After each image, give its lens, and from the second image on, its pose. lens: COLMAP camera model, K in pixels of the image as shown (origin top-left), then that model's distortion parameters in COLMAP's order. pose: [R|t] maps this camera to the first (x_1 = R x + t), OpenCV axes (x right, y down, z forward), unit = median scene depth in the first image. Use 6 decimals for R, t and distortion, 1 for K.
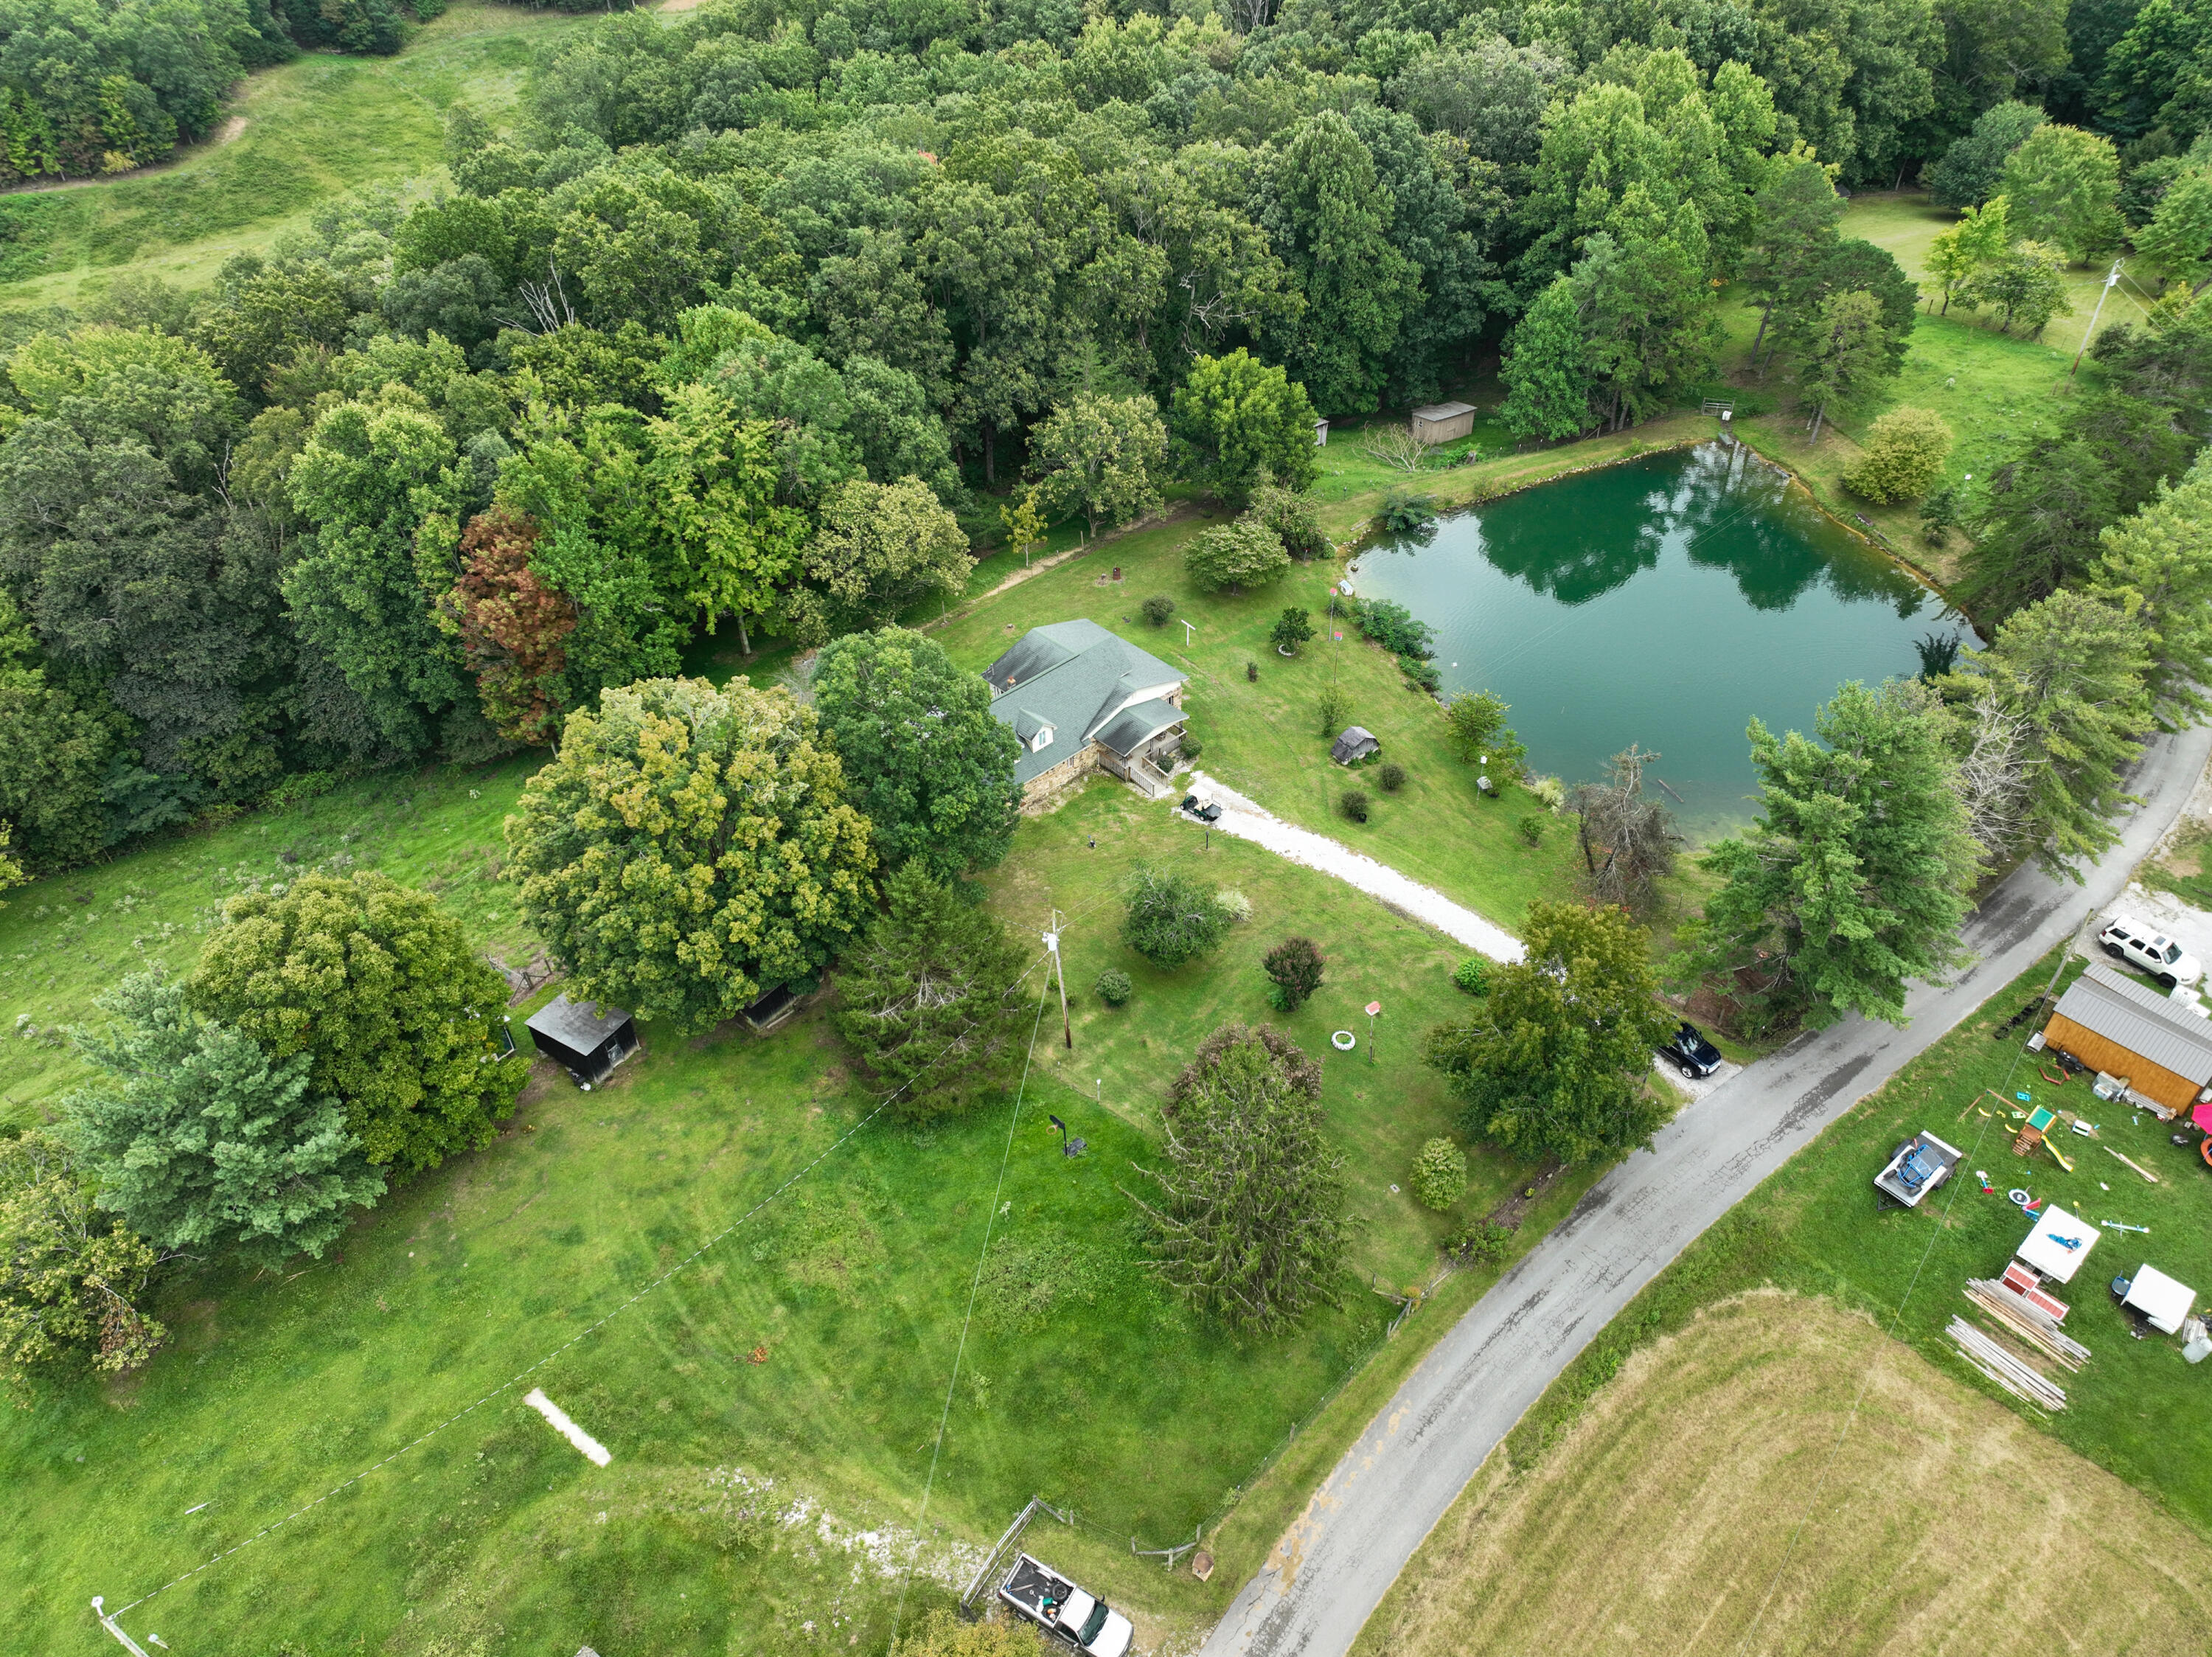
lens RADIAL K [[1554.1, 0, 1115.1], [0, 1554.1, 825.5], [0, 0, 1]] dist [0.001849, 0.015196]
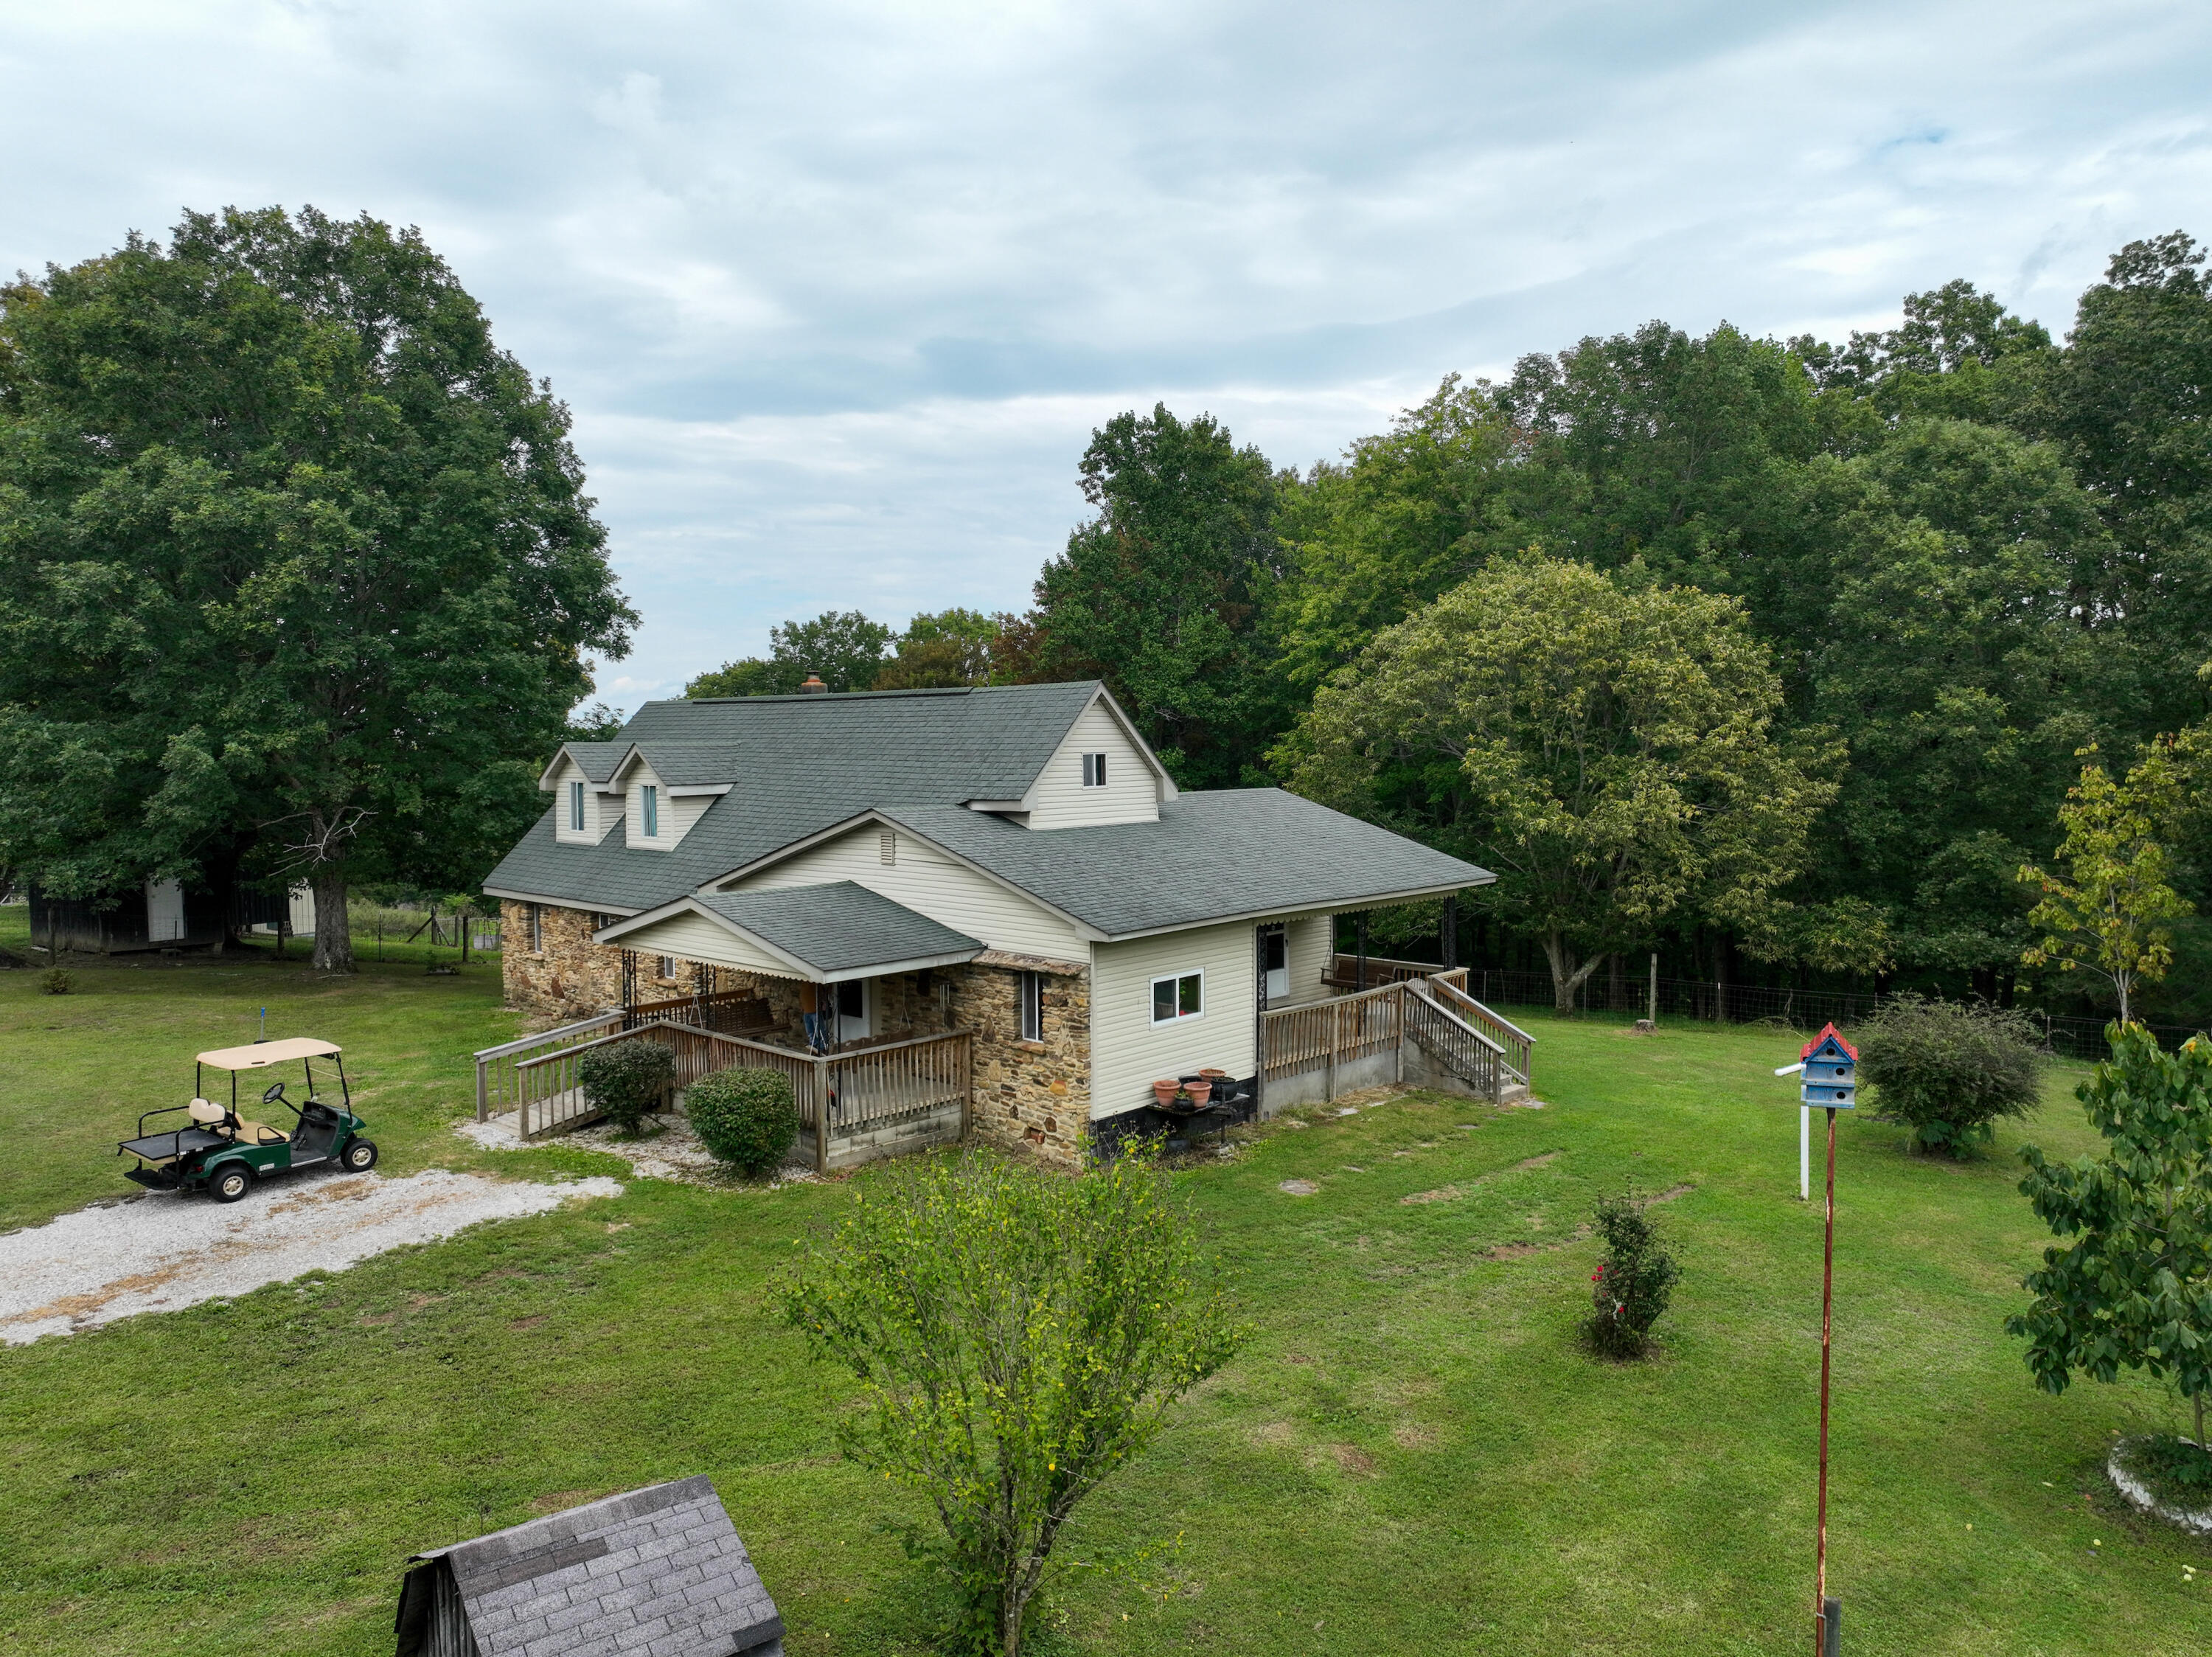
lens RADIAL K [[1554.1, 0, 1117.8], [0, 1554.1, 826.1], [0, 0, 1]] dist [0.001849, 0.015196]
pose [[0.053984, 0.067874, -0.996232, 0.235744], [-0.642351, 0.766213, 0.017395, -0.107637], [0.764507, 0.638992, 0.084962, 0.955134]]
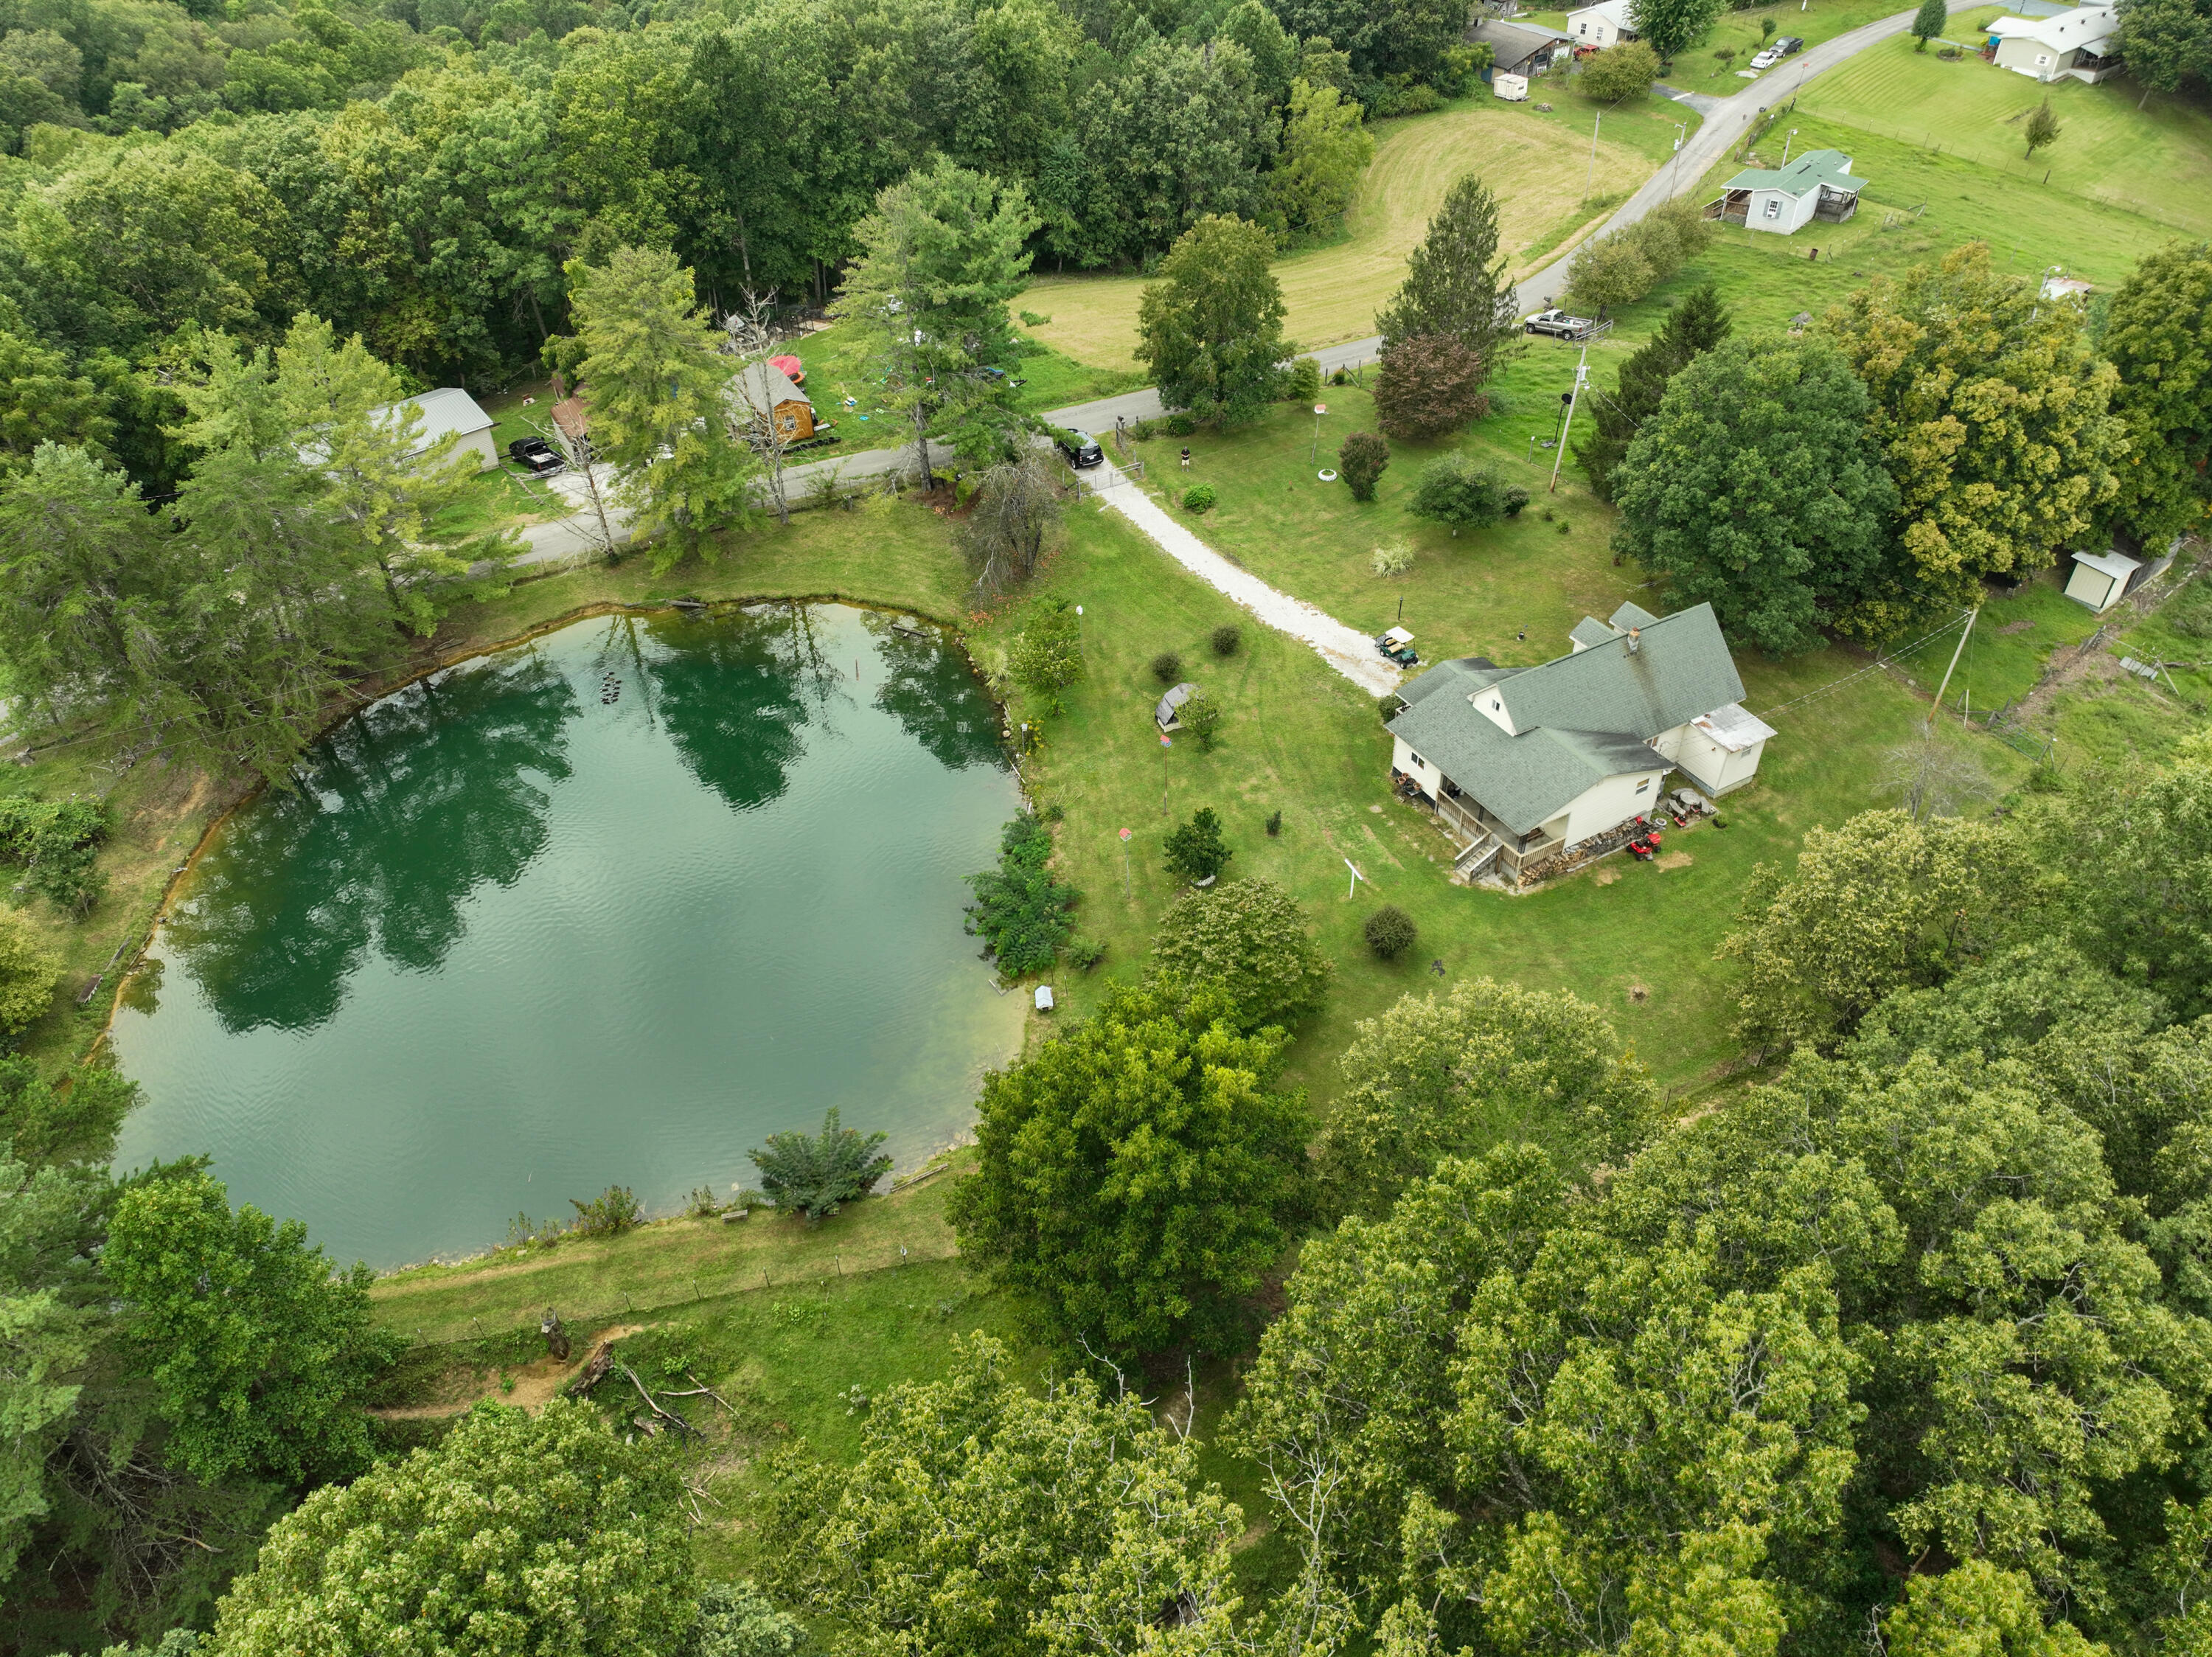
lens RADIAL K [[1554.1, 0, 1118.1], [0, 1554.1, 823.3], [0, 0, 1]] dist [0.001849, 0.015196]
pose [[-0.969503, -0.128924, 0.208429, 0.010135], [0.184104, 0.178247, 0.966609, -0.821176], [-0.161771, 0.975503, -0.149076, 1.154652]]
